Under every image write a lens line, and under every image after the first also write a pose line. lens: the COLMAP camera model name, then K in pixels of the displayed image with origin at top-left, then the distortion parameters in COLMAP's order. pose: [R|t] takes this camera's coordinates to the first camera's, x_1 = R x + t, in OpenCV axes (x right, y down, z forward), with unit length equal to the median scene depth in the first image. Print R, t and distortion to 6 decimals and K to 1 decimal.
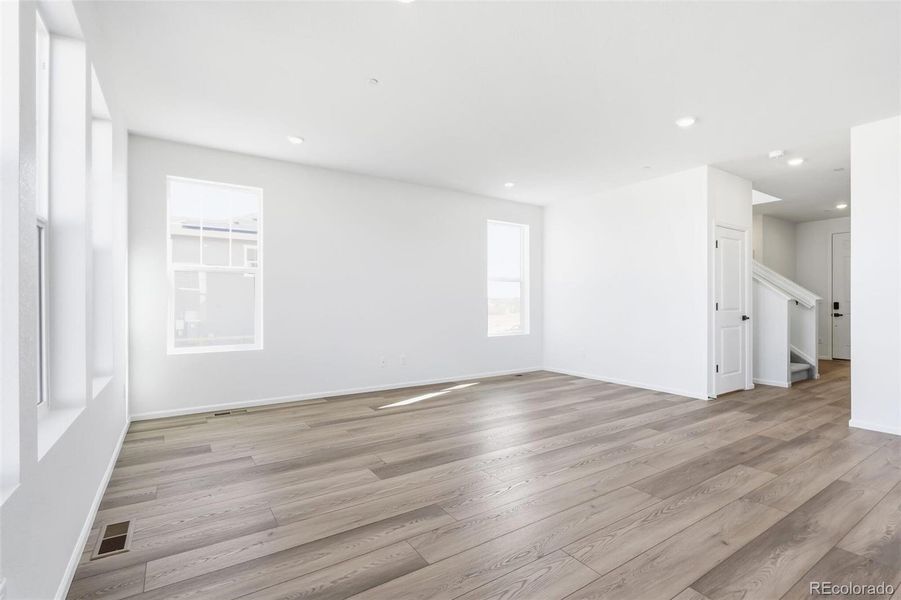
lens RADIAL K [[416.5, 0, 448.1], [0, 416.5, 293.3], [0, 0, 1]] dist [-0.003870, 0.003065]
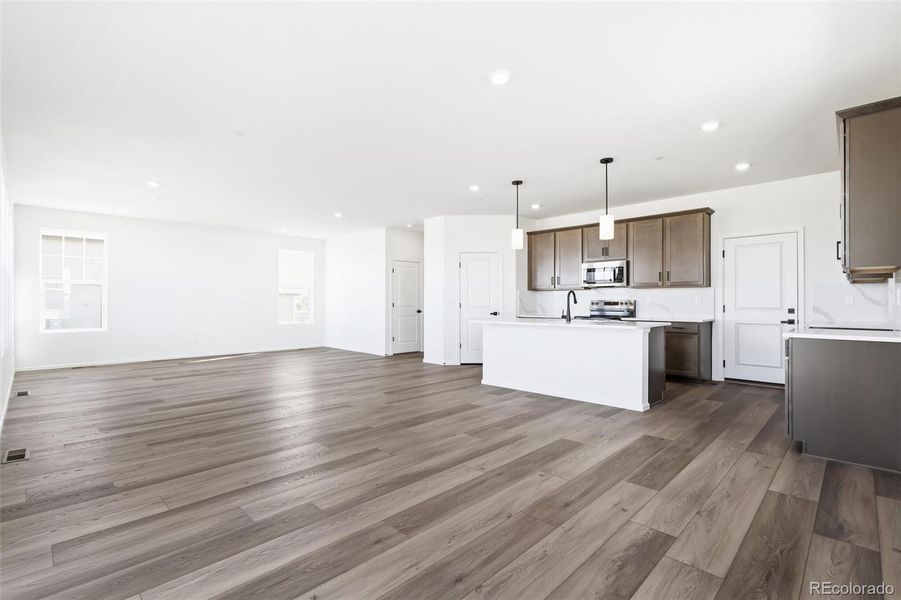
lens RADIAL K [[416.5, 0, 446.6], [0, 416.5, 301.6], [0, 0, 1]] dist [-0.003870, 0.003065]
pose [[0.978979, 0.000986, 0.203959, 0.787693], [-0.006521, 0.999628, 0.026465, -0.053361], [-0.203857, -0.027238, 0.978622, -1.332761]]
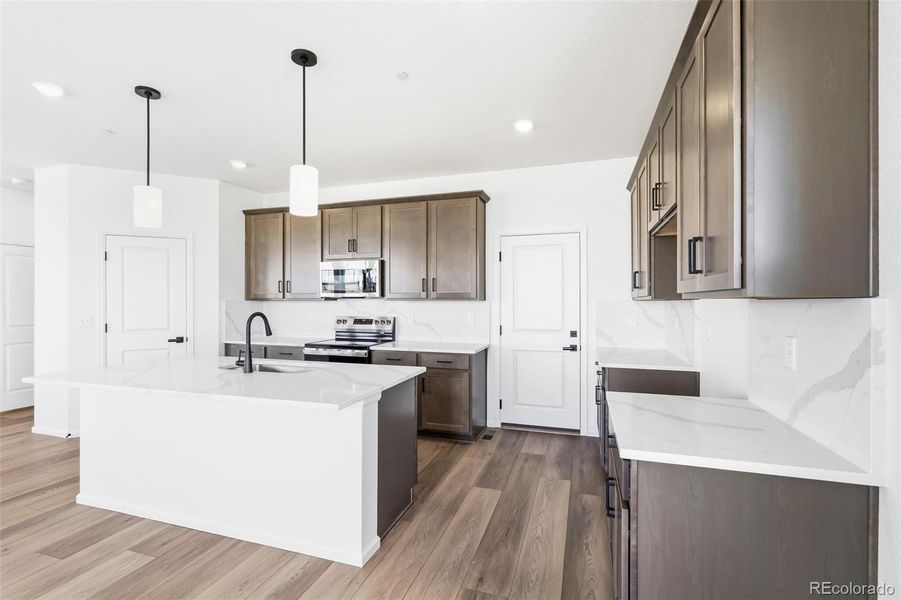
lens RADIAL K [[416.5, 0, 445.9], [0, 416.5, 300.2], [0, 0, 1]] dist [-0.003870, 0.003065]
pose [[0.787305, 0.000757, 0.616563, 1.392411], [-0.018558, 0.999575, 0.022469, -0.108955], [-0.616285, -0.029132, 0.786985, -0.733375]]
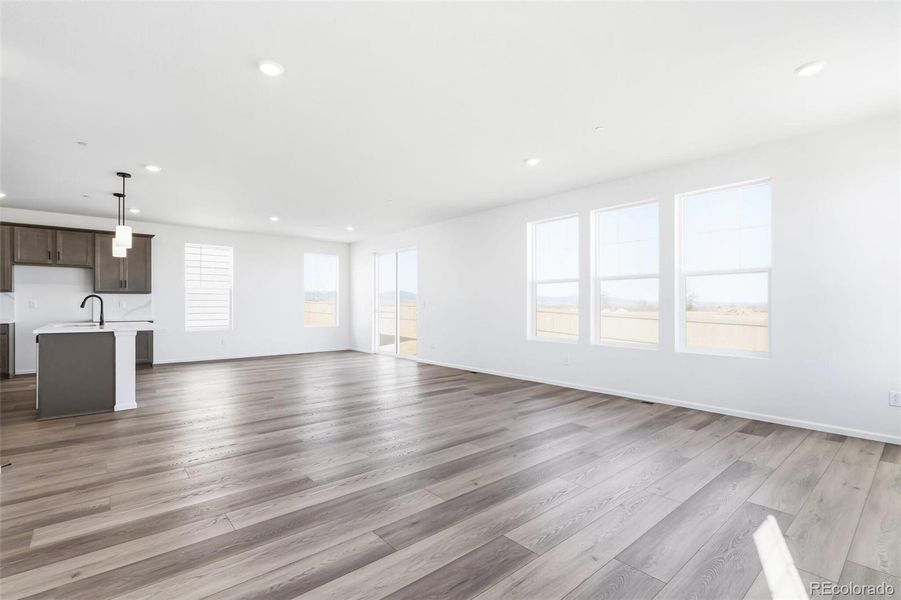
lens RADIAL K [[416.5, 0, 442.3], [0, 416.5, 304.1], [0, 0, 1]] dist [-0.003870, 0.003065]
pose [[-0.993743, 0.003383, -0.111644, 0.413142], [0.007189, 0.999406, -0.033710, 0.049866], [0.111463, -0.034302, -0.993176, 2.033036]]
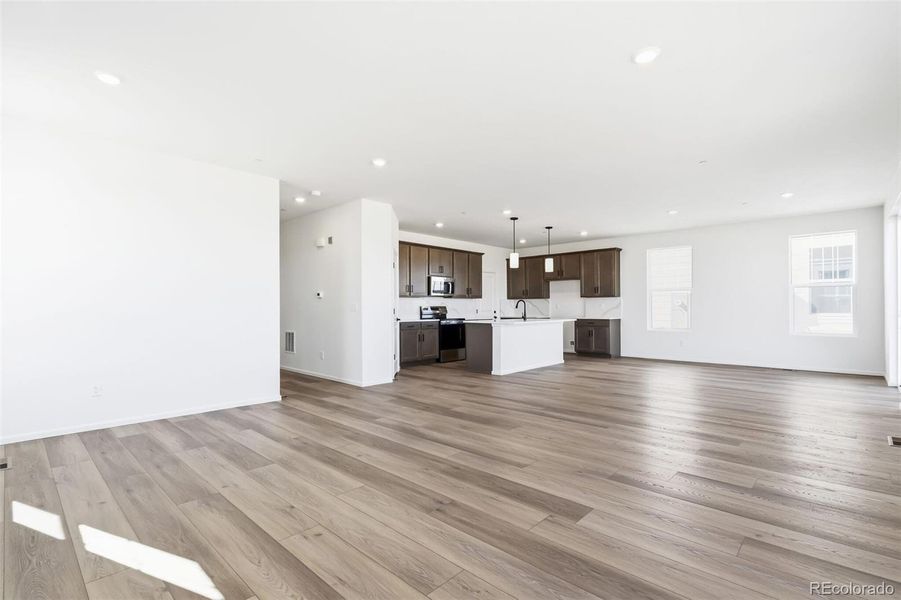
lens RADIAL K [[416.5, 0, 446.3], [0, 416.5, 307.5], [0, 0, 1]] dist [-0.003870, 0.003065]
pose [[-0.222230, 0.005282, 0.974980, -0.772607], [-0.023526, 0.999665, -0.010778, 0.030782], [-0.974710, -0.025333, -0.222031, 1.226774]]
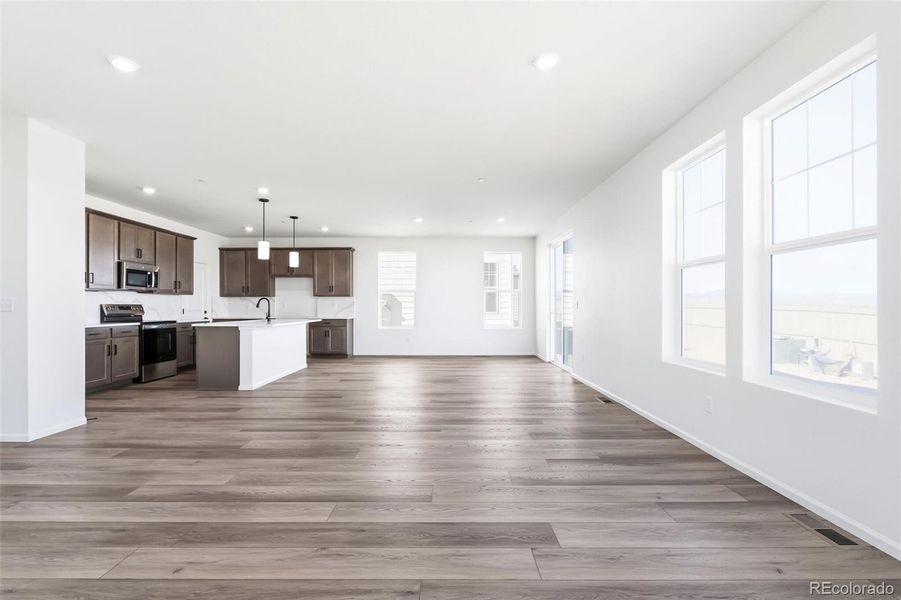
lens RADIAL K [[416.5, 0, 442.9], [0, 416.5, 302.1], [0, 0, 1]] dist [-0.003870, 0.003065]
pose [[-0.825402, 0.010568, 0.564447, -0.367777], [-0.013142, 0.999194, -0.037924, 0.038817], [-0.564393, -0.038720, -0.824598, 1.467353]]
